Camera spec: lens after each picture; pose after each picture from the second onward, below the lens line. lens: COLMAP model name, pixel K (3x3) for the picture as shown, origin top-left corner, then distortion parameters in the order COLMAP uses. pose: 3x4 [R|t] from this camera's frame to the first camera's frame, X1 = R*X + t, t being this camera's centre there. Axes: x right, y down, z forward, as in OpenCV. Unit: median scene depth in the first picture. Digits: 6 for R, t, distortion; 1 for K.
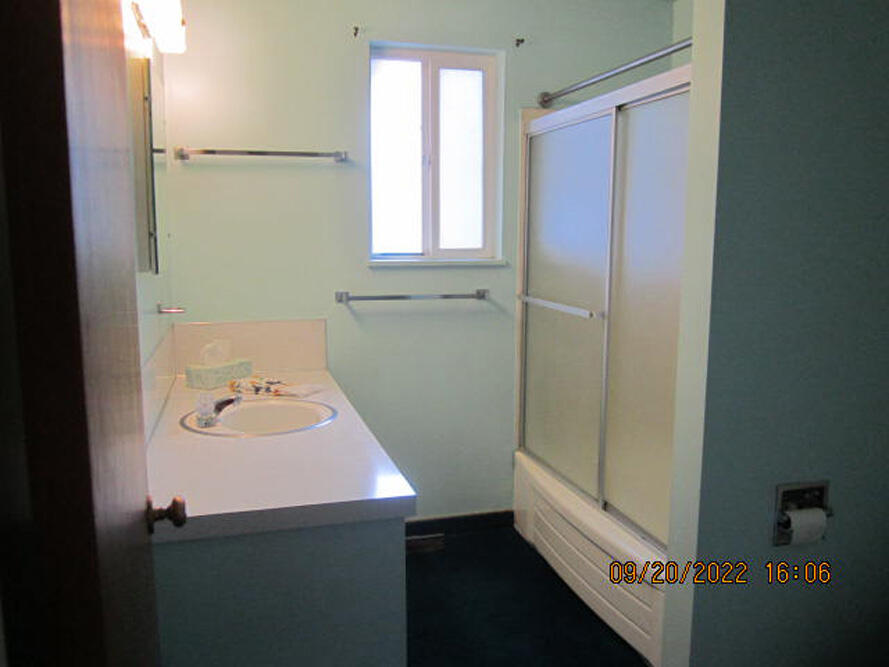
lens RADIAL K [[744.5, 0, 444.5], [0, 744.5, 333.5], [0, 0, 1]] dist [-0.042535, 0.015556]
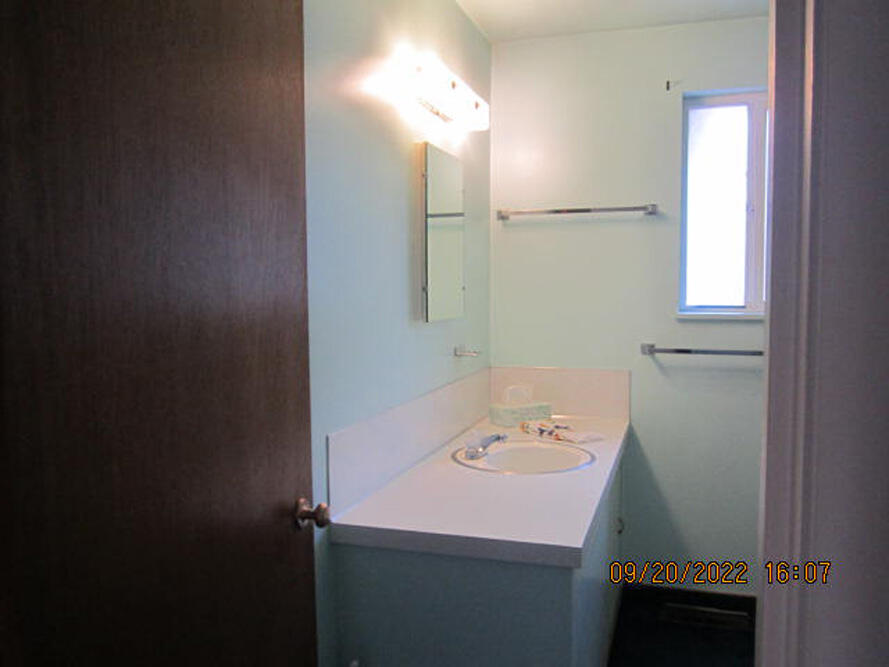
lens RADIAL K [[744.5, 0, 444.5], [0, 744.5, 333.5], [0, 0, 1]] dist [-0.042535, 0.015556]
pose [[0.831439, 0.032643, -0.554656, 0.209679], [-0.067939, 0.996755, -0.043180, -0.009410], [0.551446, 0.073585, 0.830959, 0.025716]]
